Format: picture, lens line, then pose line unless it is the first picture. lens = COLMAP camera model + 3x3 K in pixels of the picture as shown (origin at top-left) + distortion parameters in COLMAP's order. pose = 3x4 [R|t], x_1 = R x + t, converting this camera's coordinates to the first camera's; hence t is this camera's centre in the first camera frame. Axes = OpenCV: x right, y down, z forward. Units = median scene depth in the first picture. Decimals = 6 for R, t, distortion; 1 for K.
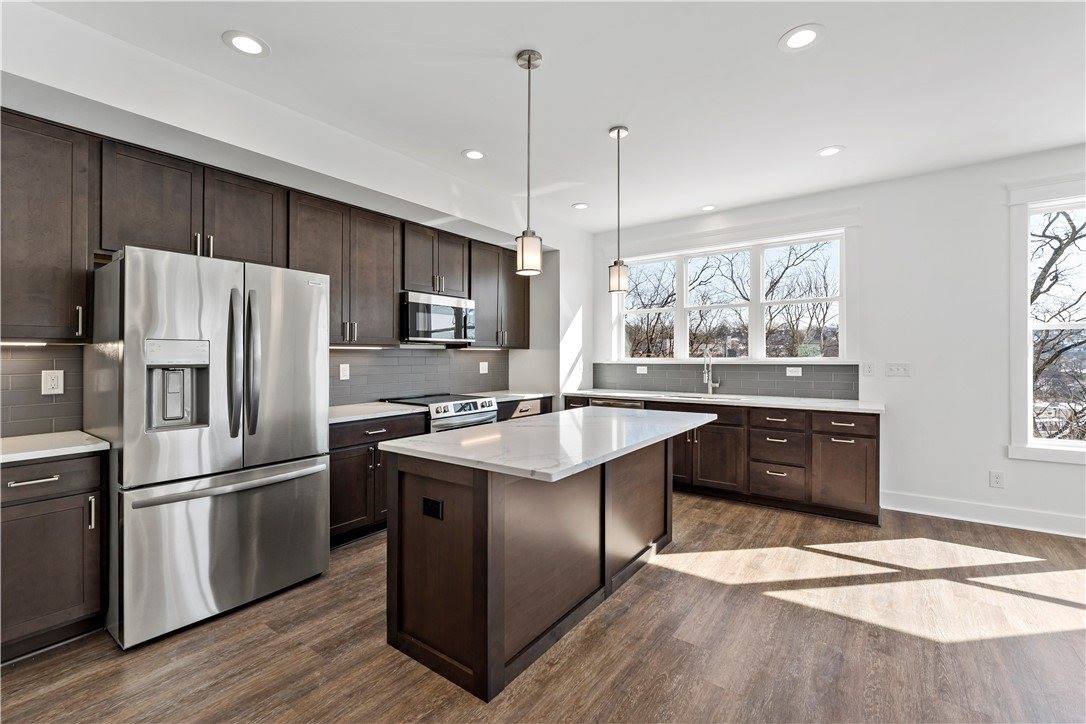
lens RADIAL K [[462.0, 0, 544.2], [0, 462.0, 354.3], [0, 0, 1]] dist [-0.000487, 0.001048]
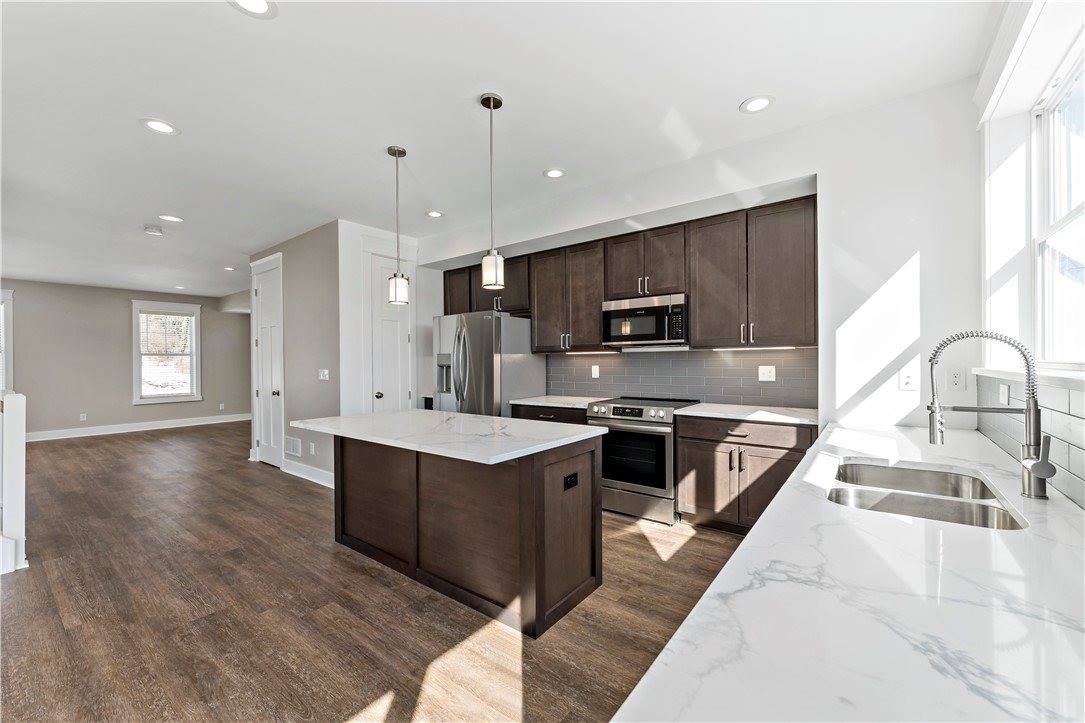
lens RADIAL K [[432.6, 0, 543.8], [0, 432.6, 364.6], [0, 0, 1]] dist [0.001062, -0.000265]
pose [[-0.018160, 0.014438, -0.999731, 0.754028], [0.015487, 0.999780, 0.014157, -0.000635], [0.999715, -0.015226, -0.018380, 0.866739]]
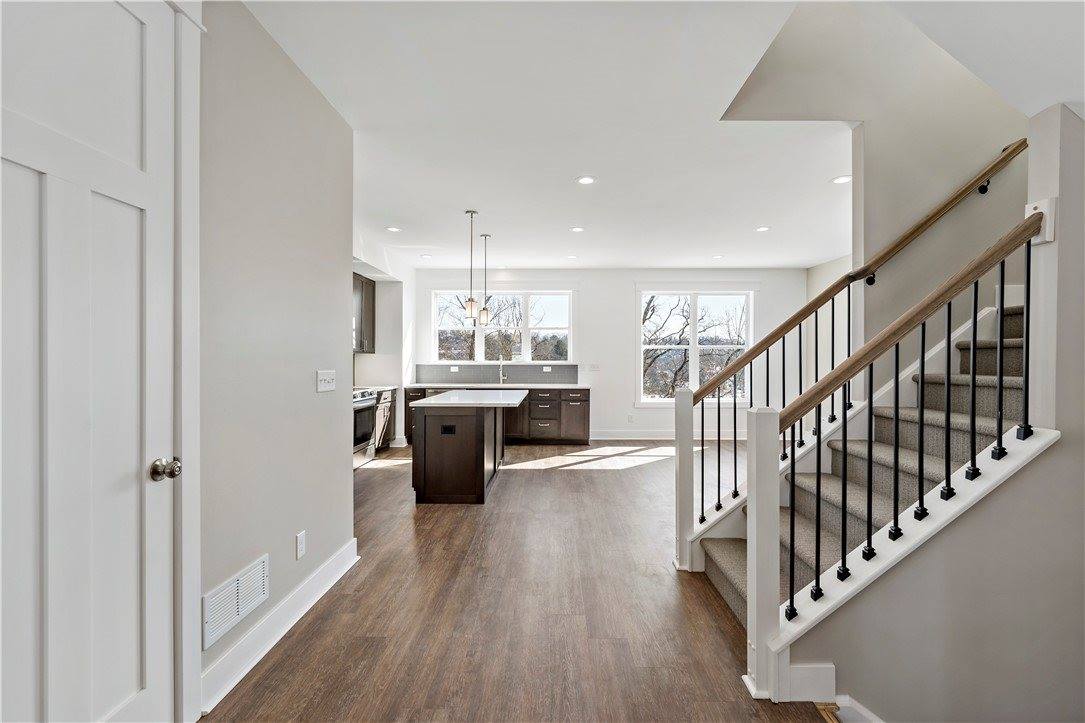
lens RADIAL K [[487.2, 0, 537.4], [0, 487.2, 360.9], [0, 0, 1]] dist [-0.000425, 0.001919]
pose [[0.824630, 0.003586, 0.565662, -0.594384], [-0.007533, 0.999961, 0.004642, -0.001532], [-0.565623, -0.008089, 0.824624, -0.555804]]
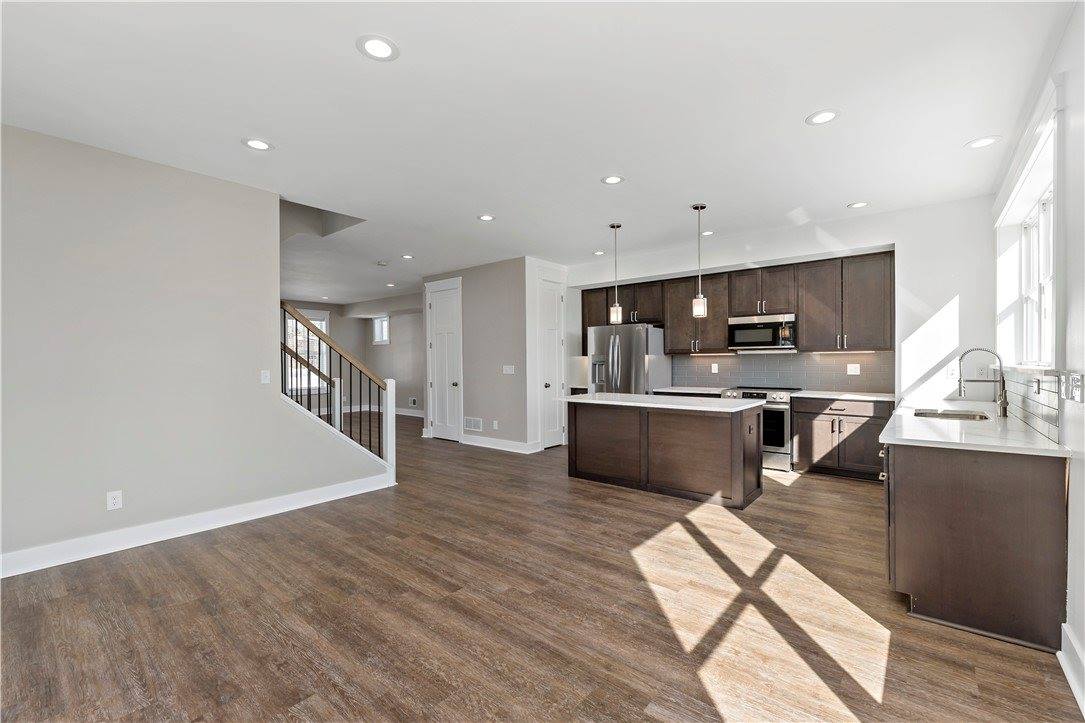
lens RADIAL K [[461.6, 0, 542.0], [0, 461.6, 364.4], [0, 0, 1]] dist [-0.000487, 0.001048]
pose [[-0.059157, 0.013229, -0.998161, 1.290609], [0.011769, 0.999852, 0.012553, -0.005367], [0.998179, -0.011004, -0.059304, 0.457269]]
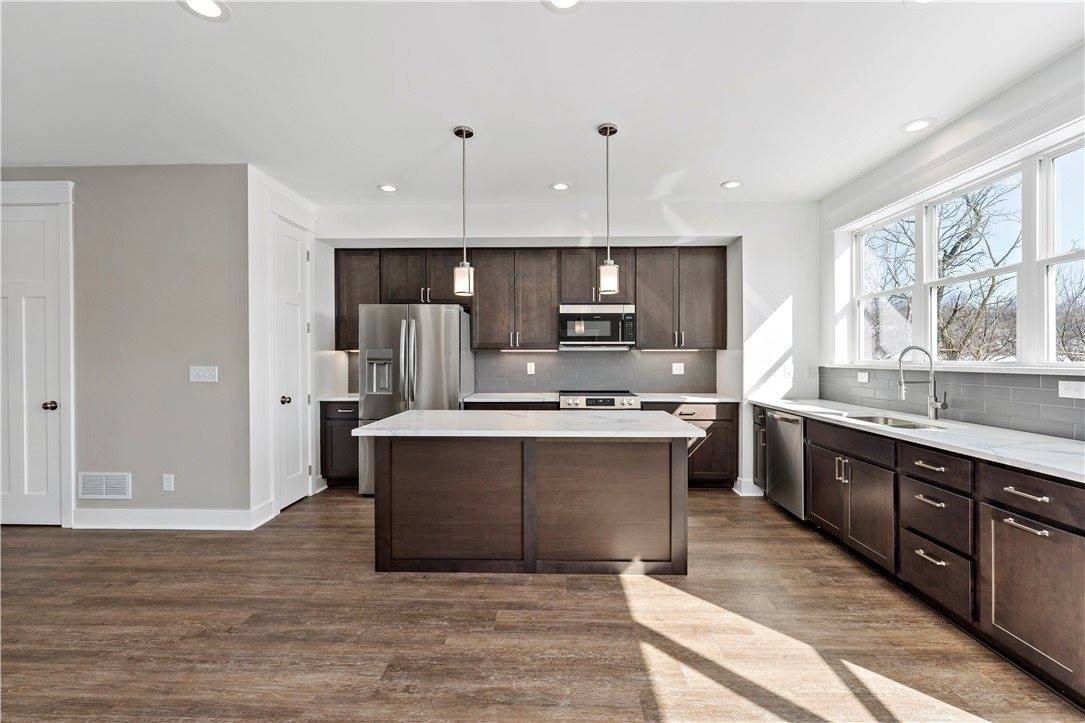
lens RADIAL K [[461.6, 0, 544.9], [0, 461.6, 358.2], [0, 0, 1]] dist [-0.000487, 0.001048]
pose [[0.574640, 0.005472, -0.818388, 0.691242], [0.001327, 0.999970, 0.007618, -0.002186], [0.818405, -0.005464, 0.574616, 0.252339]]
